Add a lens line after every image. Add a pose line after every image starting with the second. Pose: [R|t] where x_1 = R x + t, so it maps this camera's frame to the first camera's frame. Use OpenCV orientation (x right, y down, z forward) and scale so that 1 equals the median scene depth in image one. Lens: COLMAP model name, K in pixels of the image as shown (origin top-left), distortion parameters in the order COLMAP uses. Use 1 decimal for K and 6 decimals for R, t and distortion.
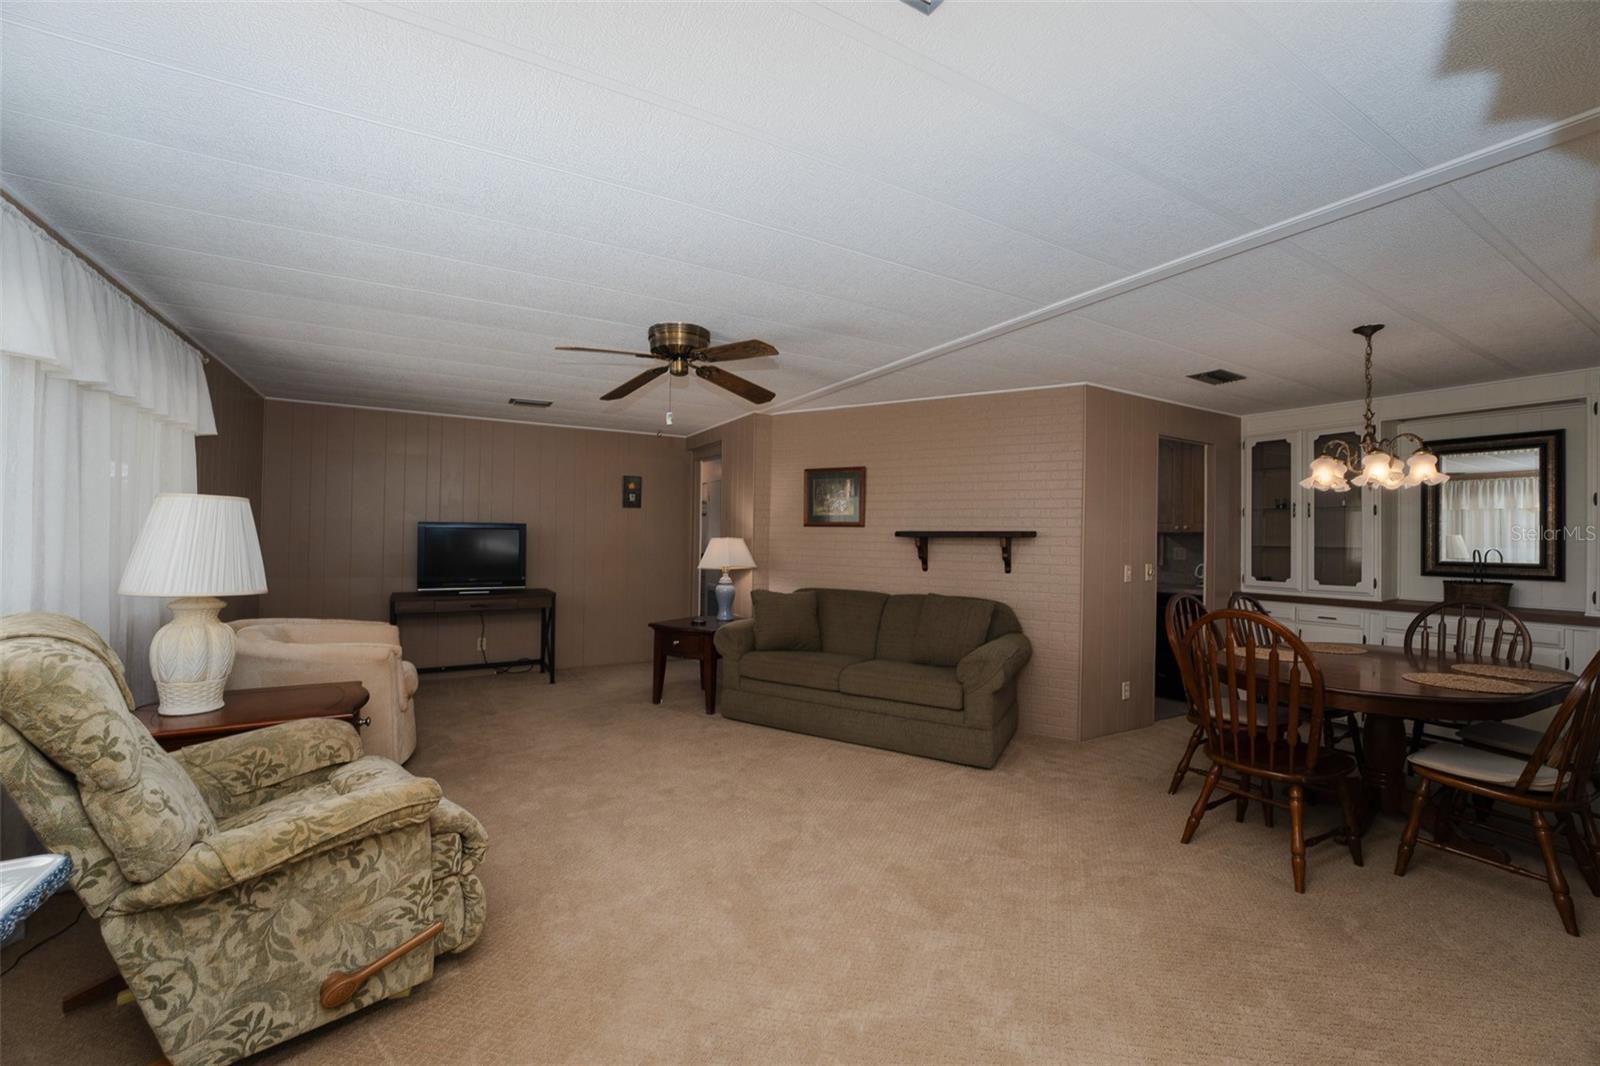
lens RADIAL K [[662.0, 0, 810.0], [0, 662.0, 538.5], [0, 0, 1]] dist [-0.027245, 0.002052]
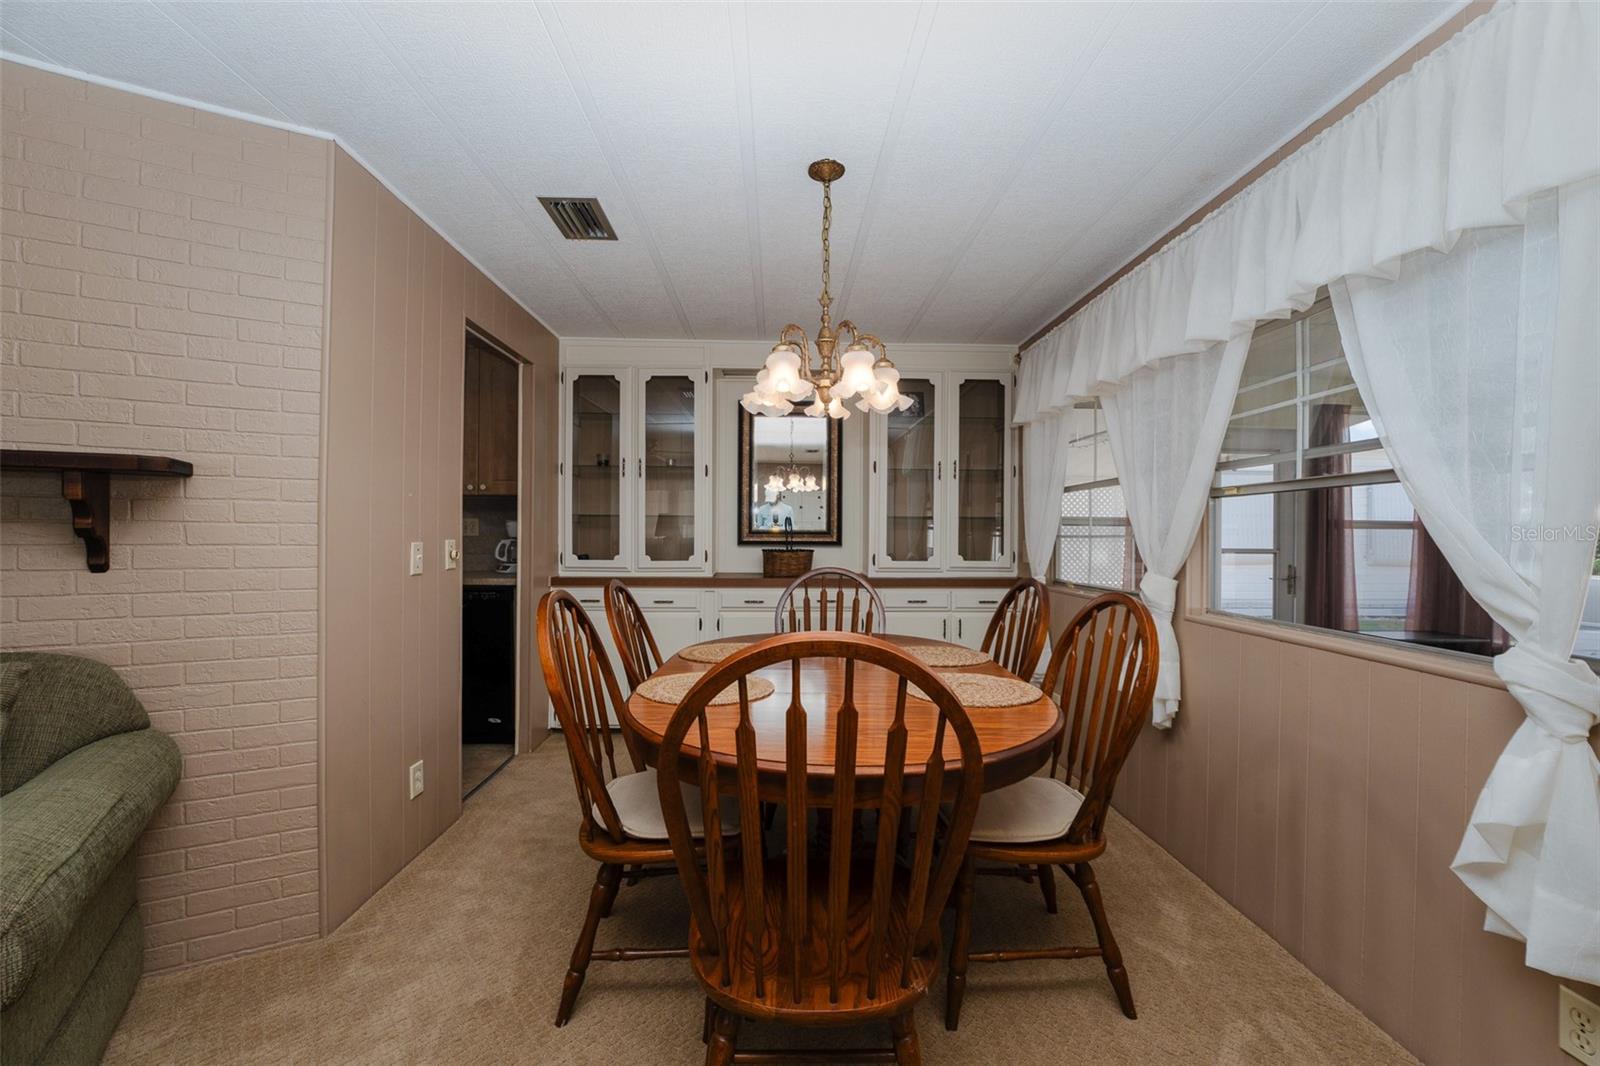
lens RADIAL K [[662.0, 0, 800.3], [0, 662.0, 525.3], [0, 0, 1]] dist [-0.027245, 0.002052]
pose [[0.498543, -0.005229, 0.866849, 0.178368], [0.002566, 0.999986, 0.004556, 0.024813], [-0.866861, -0.000047, 0.498550, 0.464862]]
